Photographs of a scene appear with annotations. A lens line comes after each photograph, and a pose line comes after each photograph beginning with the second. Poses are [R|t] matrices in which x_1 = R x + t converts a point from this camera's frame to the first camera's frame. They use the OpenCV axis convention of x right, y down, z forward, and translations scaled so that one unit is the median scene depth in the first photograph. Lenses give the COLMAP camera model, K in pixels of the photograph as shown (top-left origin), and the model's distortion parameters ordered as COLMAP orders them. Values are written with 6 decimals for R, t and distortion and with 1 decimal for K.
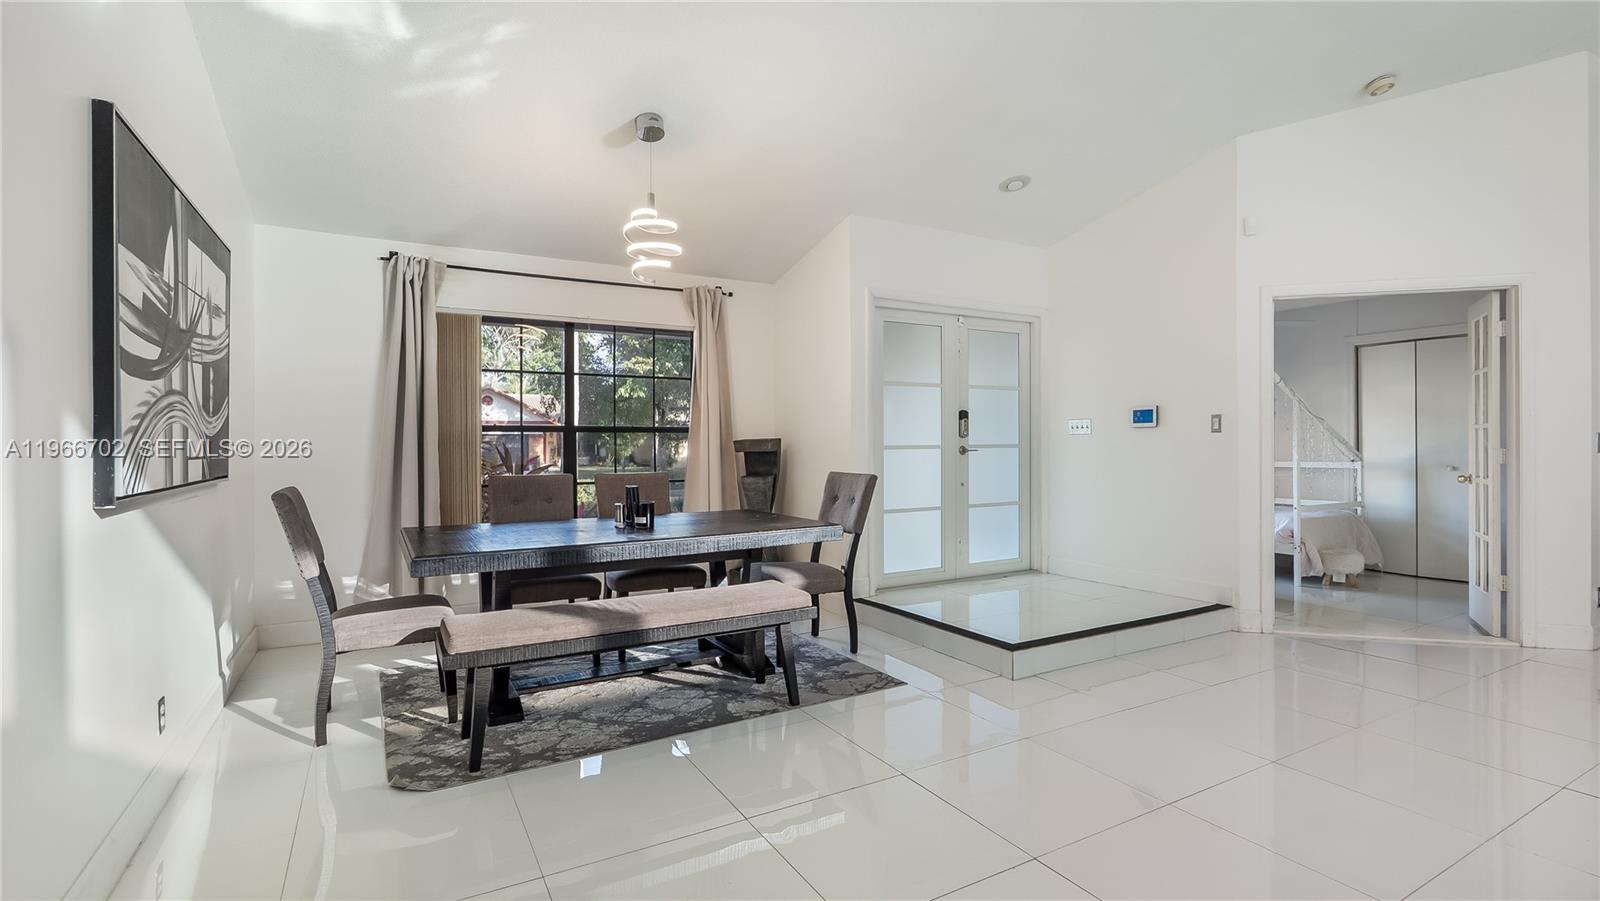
lens RADIAL K [[734.5, 0, 800.0], [0, 734.5, 450.5], [0, 0, 1]] dist [-0.001912, -0.000287]
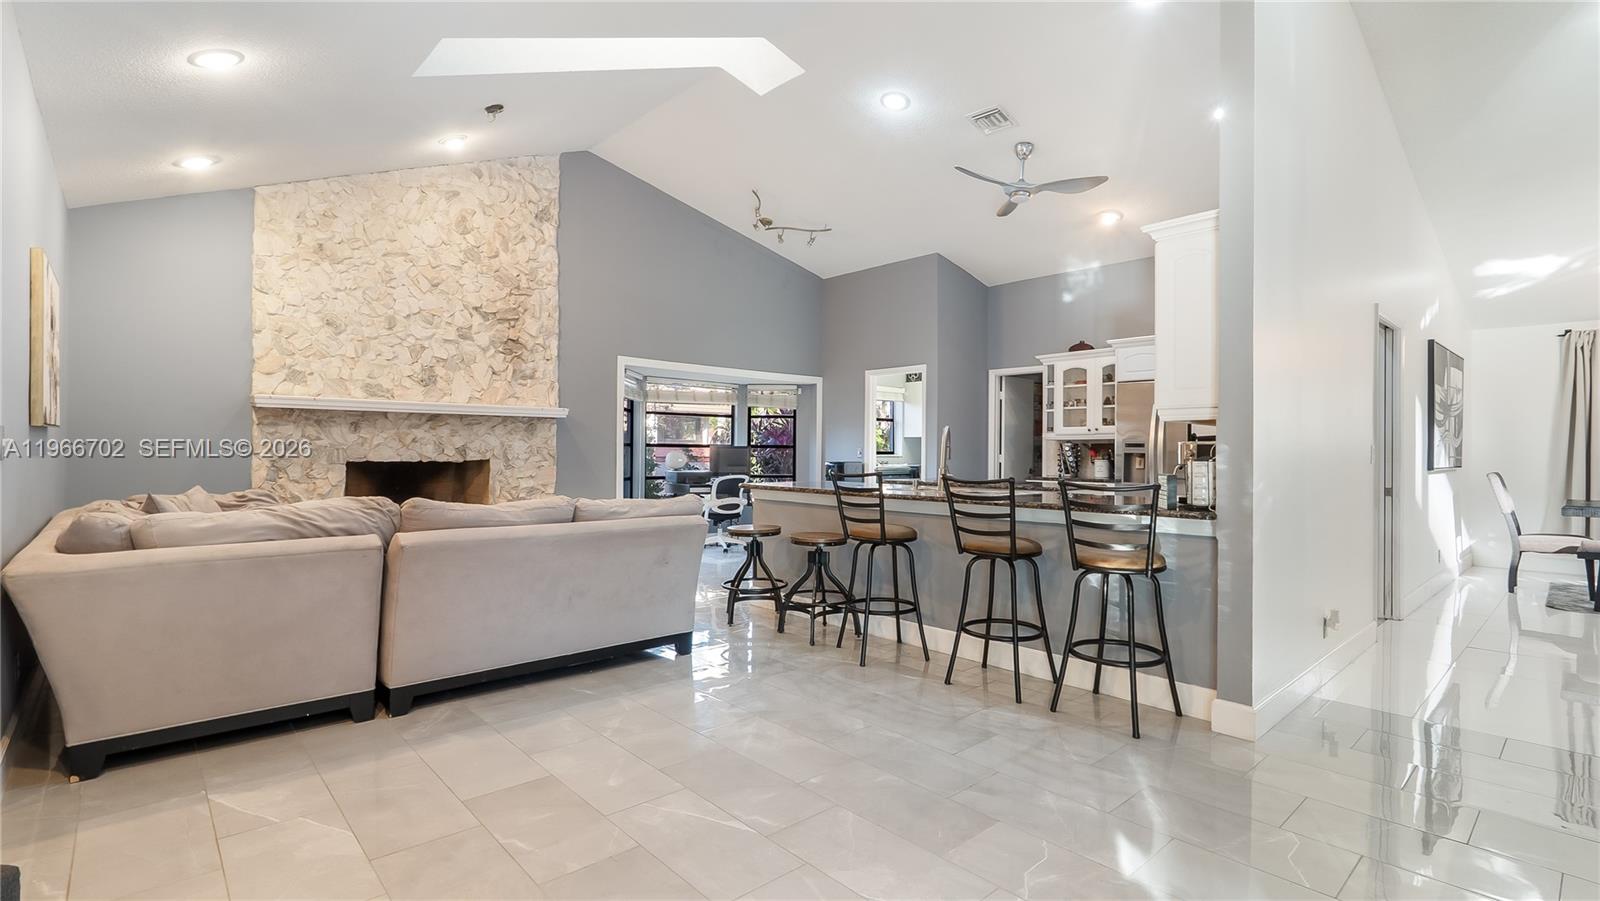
lens RADIAL K [[737.6, 0, 802.6], [0, 737.6, 440.6], [0, 0, 1]] dist [-0.001794, -0.000347]
pose [[0.223993, -0.004724, -0.974579, 0.900288], [-0.016101, 0.999834, -0.008547, 0.009679], [0.974458, 0.017606, 0.223880, -1.387456]]
